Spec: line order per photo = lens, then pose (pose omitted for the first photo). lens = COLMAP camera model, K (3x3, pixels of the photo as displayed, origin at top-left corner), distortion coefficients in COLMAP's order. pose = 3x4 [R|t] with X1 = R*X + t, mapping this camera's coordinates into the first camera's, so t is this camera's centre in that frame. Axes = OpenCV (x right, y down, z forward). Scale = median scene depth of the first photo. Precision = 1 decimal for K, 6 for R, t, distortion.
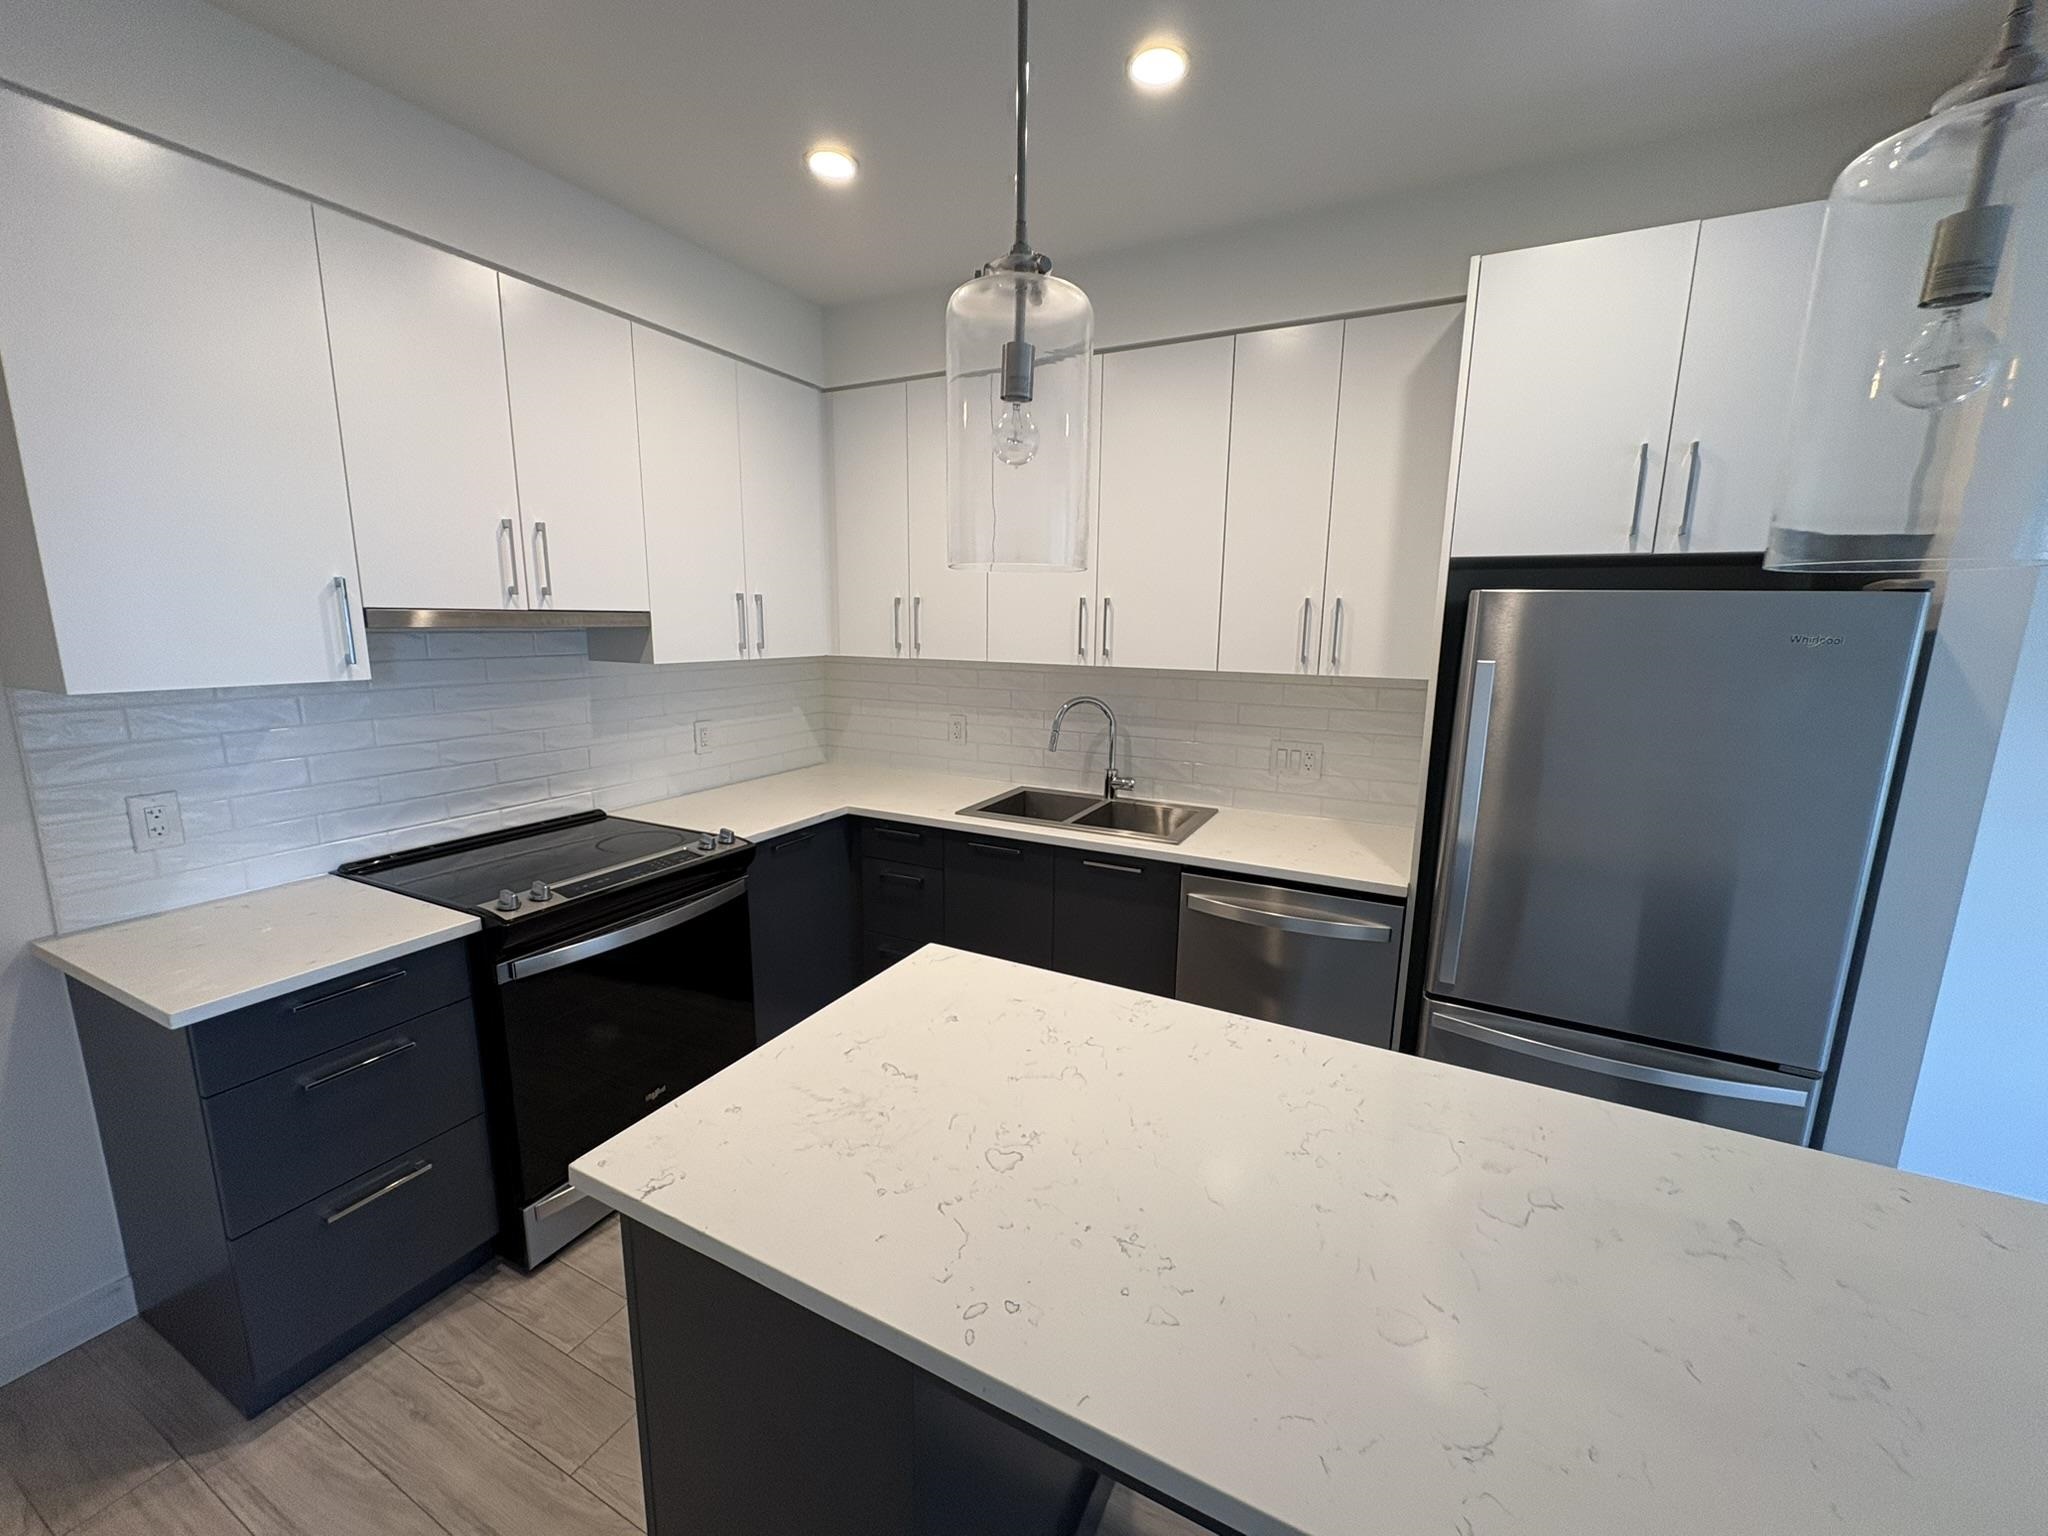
lens RADIAL K [[817.4, 0, 1022.0], [0, 817.4, 768.4], [0, 0, 1]] dist [0.000808, 0.000407]
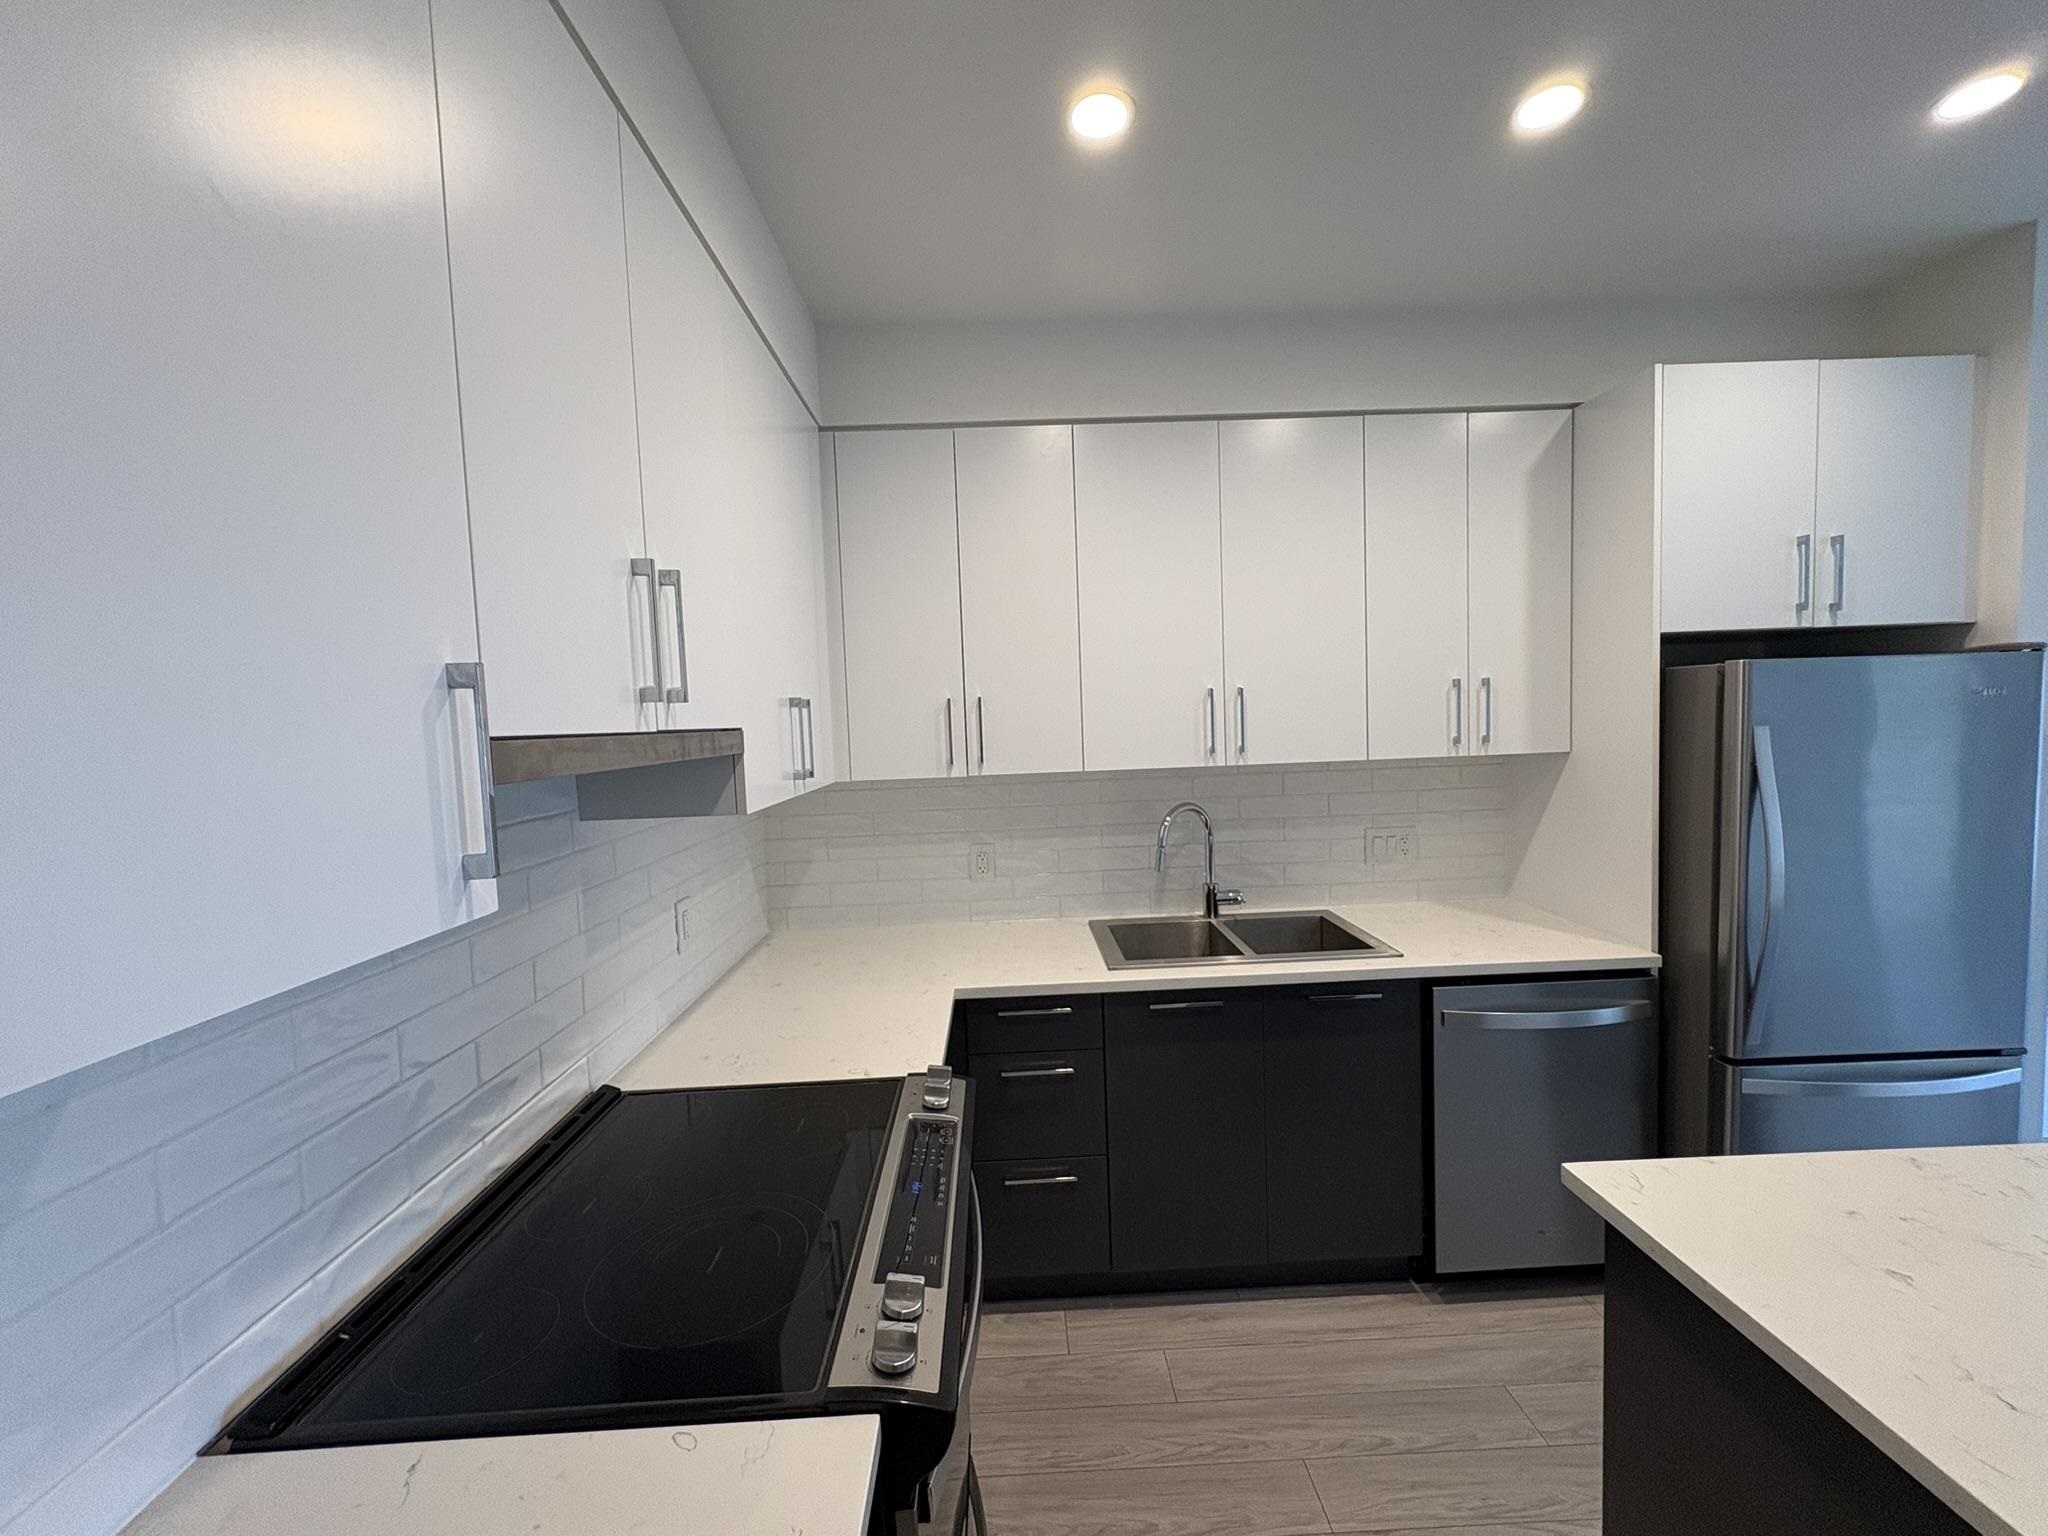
lens RADIAL K [[817.4, 0, 1022.0], [0, 817.4, 768.4], [0, 0, 1]] dist [0.000808, 0.000407]
pose [[0.875469, -0.075099, 0.477404, -0.571252], [0.136070, 0.986192, -0.094391, -0.078455], [-0.463724, 0.147597, 0.873599, 0.389200]]
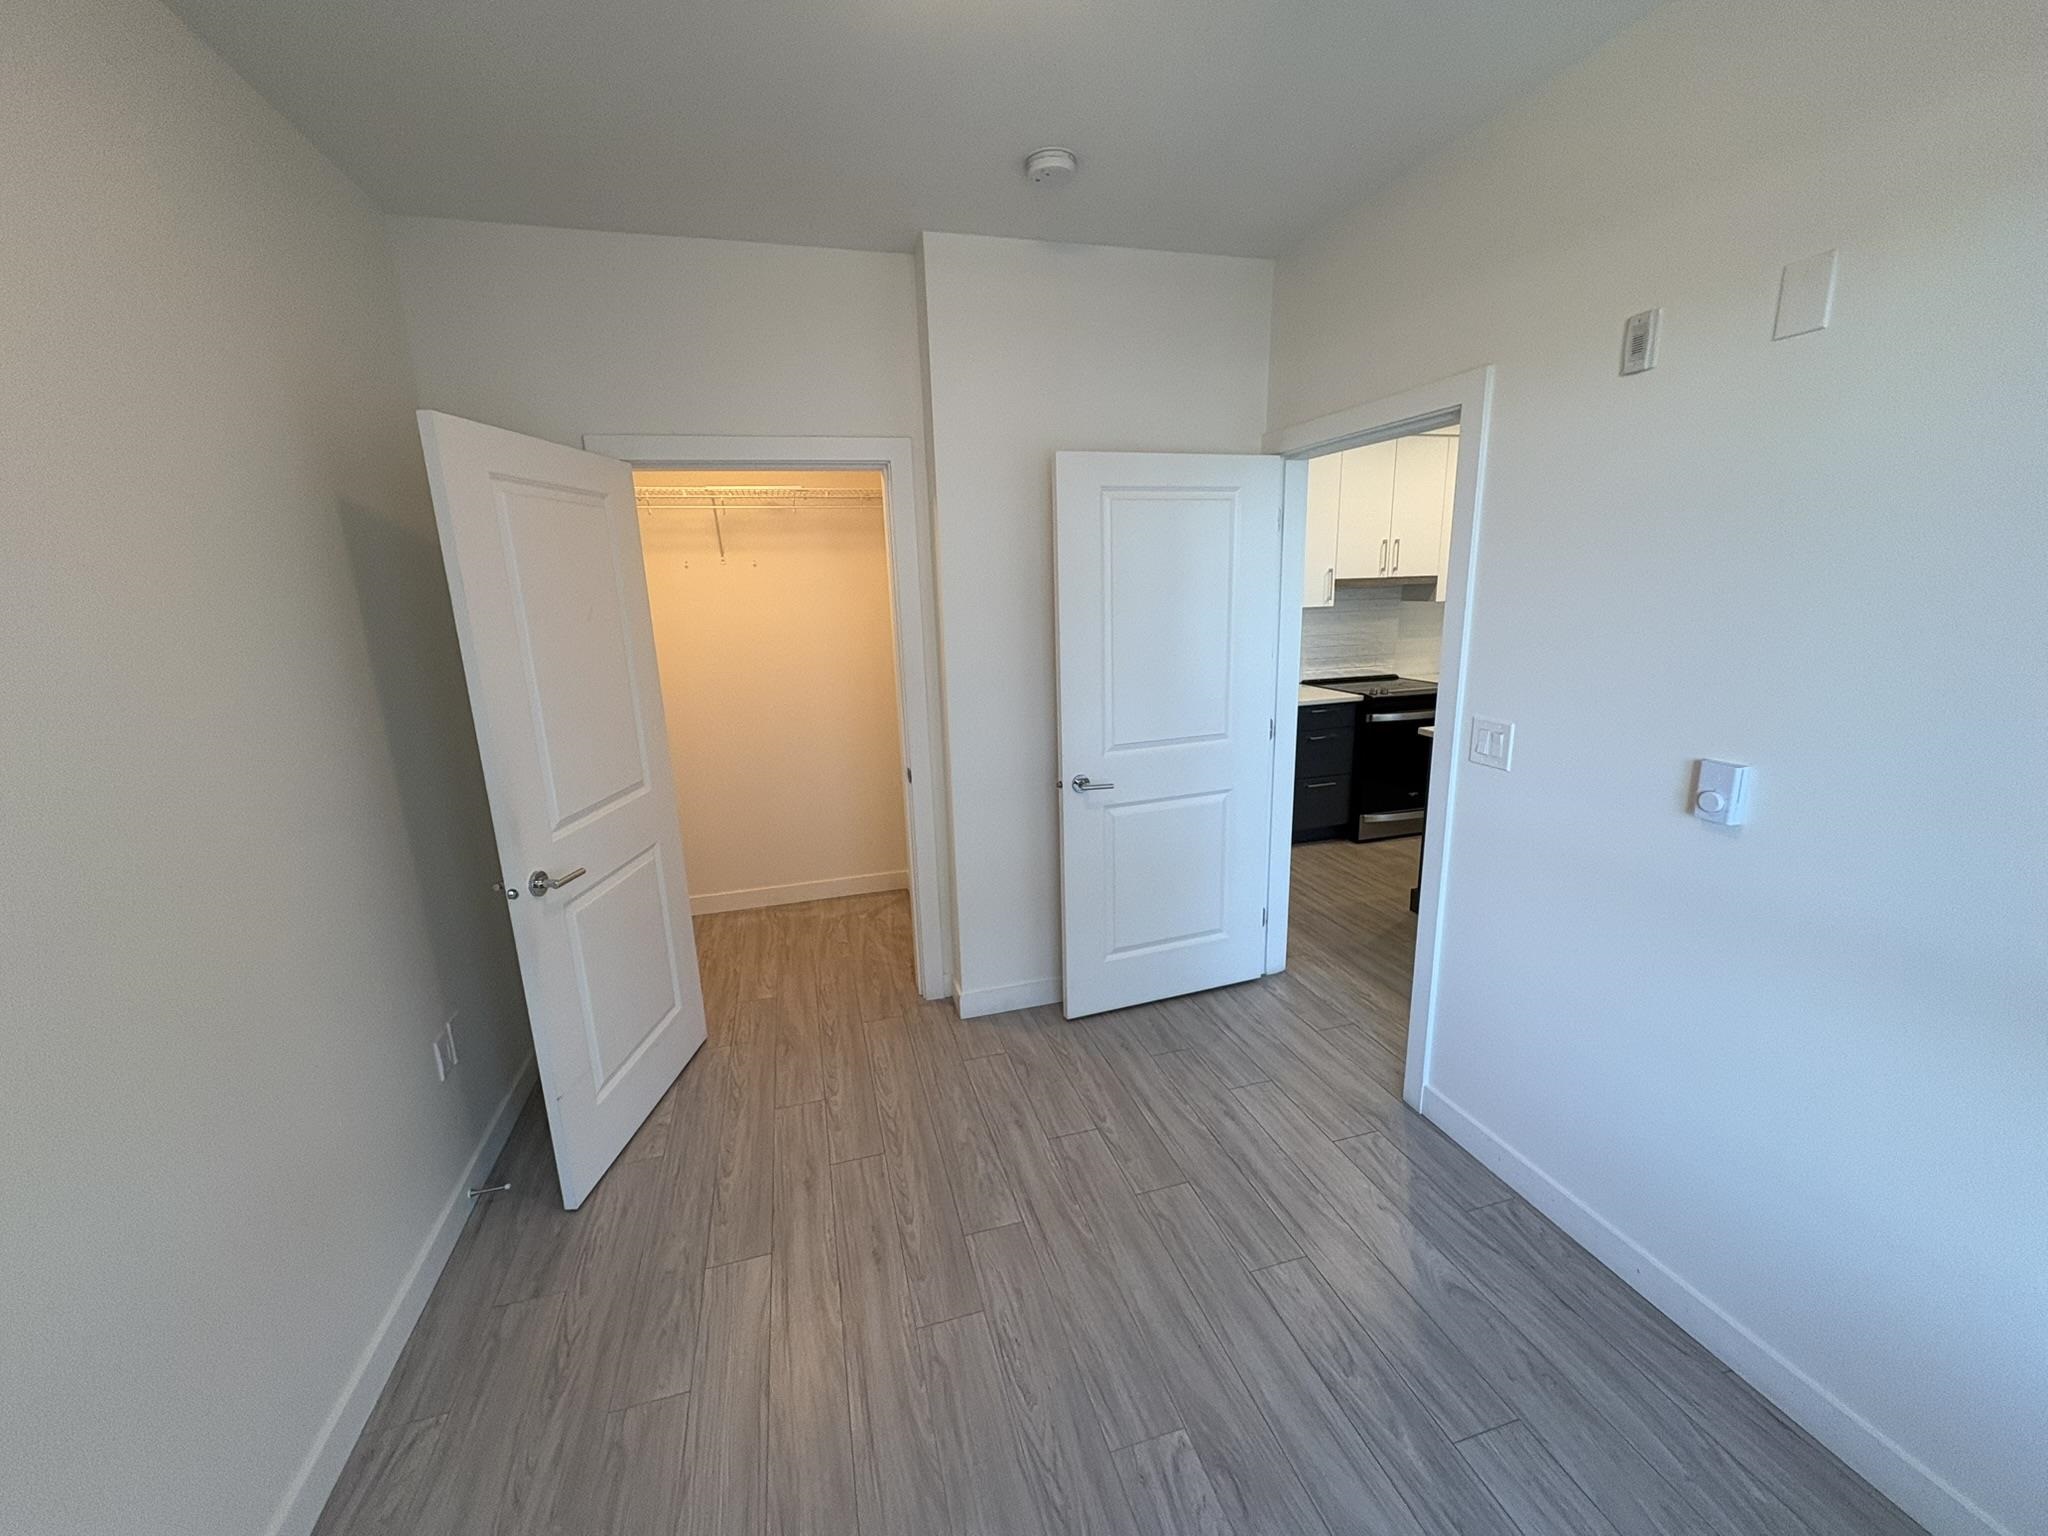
lens RADIAL K [[820.6, 0, 1024.0], [0, 820.6, 768.0], [0, 0, 1]] dist [-0.007796, 0.011009]
pose [[0.683321, 0.131062, -0.718258, 0.385985], [-0.095796, 0.991346, 0.089757, 0.205727], [0.723806, 0.007473, 0.689963, -1.192370]]
